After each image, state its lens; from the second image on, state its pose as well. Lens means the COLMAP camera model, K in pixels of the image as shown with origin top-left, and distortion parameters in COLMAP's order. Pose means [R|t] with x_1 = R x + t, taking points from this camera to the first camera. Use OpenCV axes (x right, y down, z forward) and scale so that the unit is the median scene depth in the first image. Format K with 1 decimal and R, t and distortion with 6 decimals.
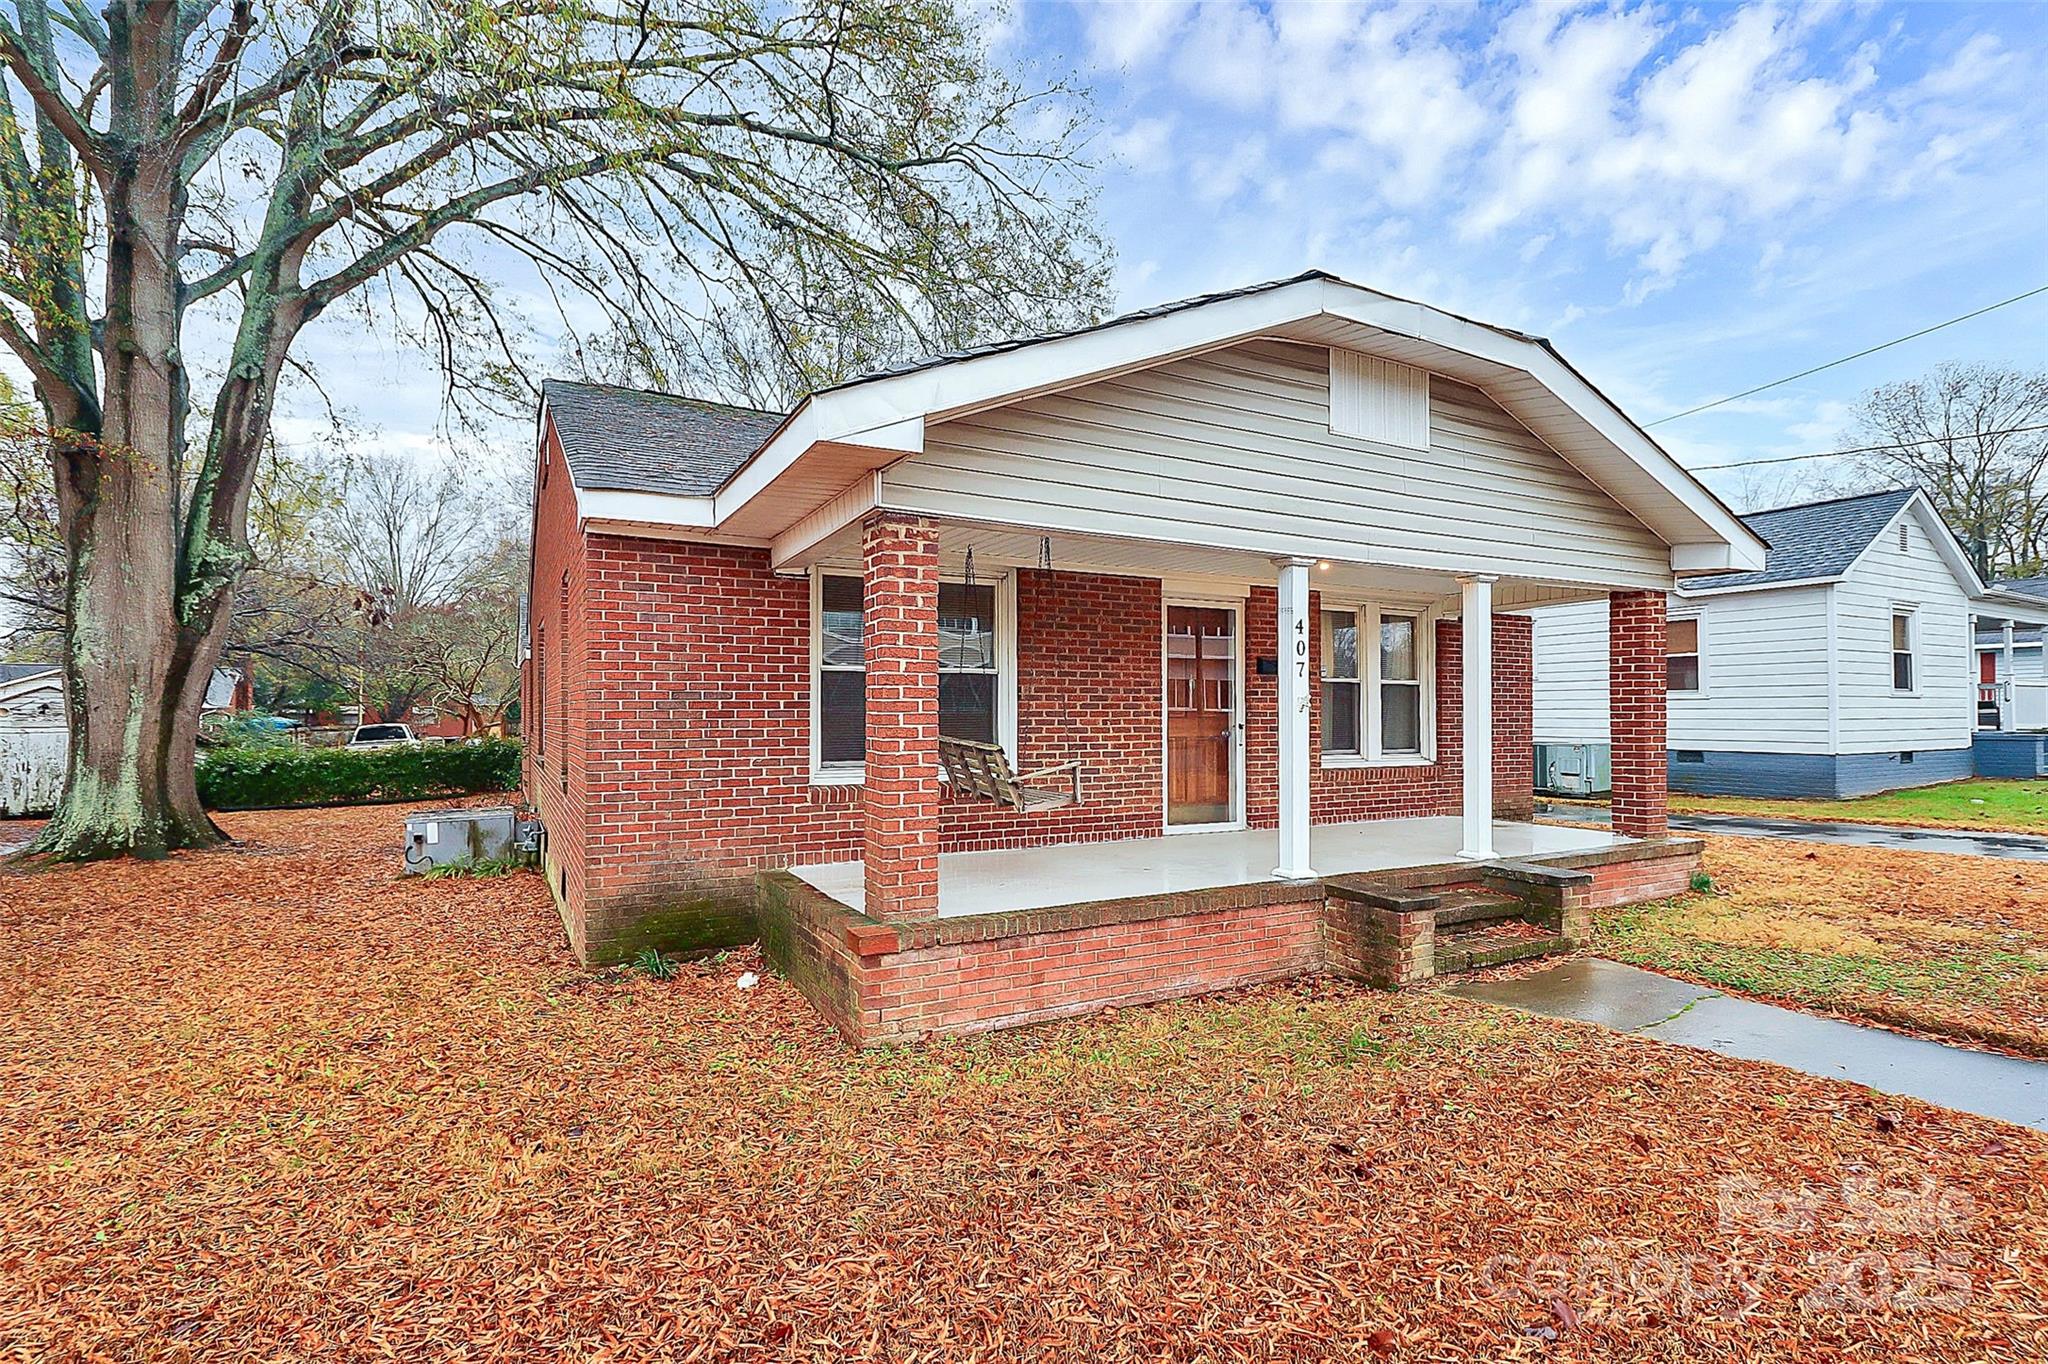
lens RADIAL K [[1013.3, 0, 1083.2], [0, 1013.3, 688.1], [0, 0, 1]] dist [-0.005150, -0.001812]
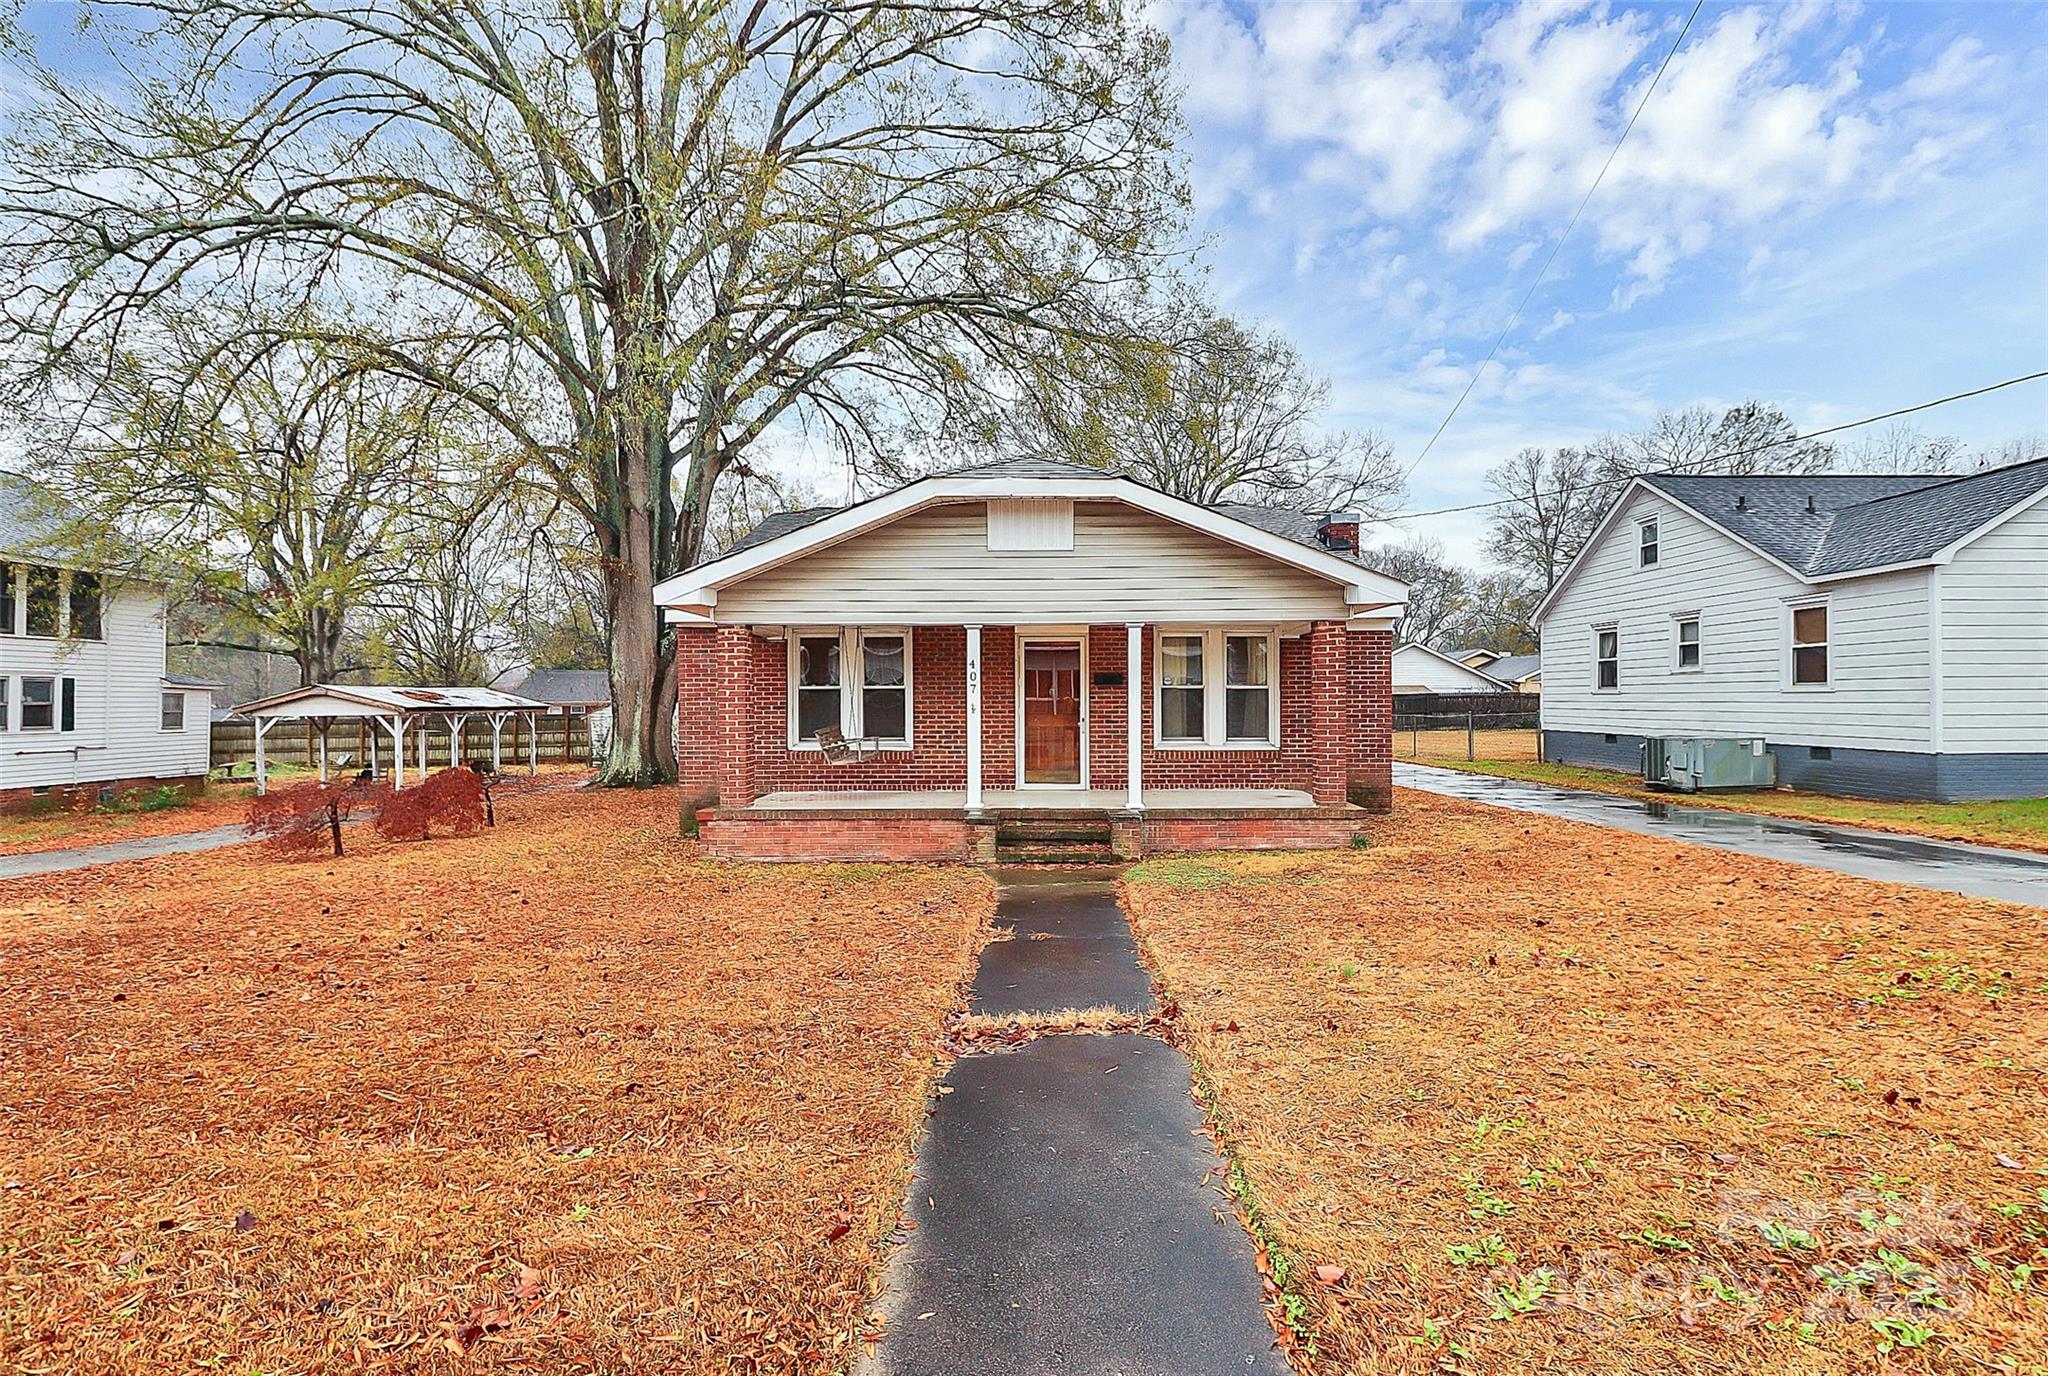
lens RADIAL K [[981.6, 0, 1024.0], [0, 981.6, 688.0], [0, 0, 1]] dist [0.002233, 0.000007]
pose [[0.874250, -0.008278, -0.485405, 0.519324], [0.014510, 0.999853, 0.009082, -0.015666], [0.485259, -0.014983, 0.874242, -0.202054]]
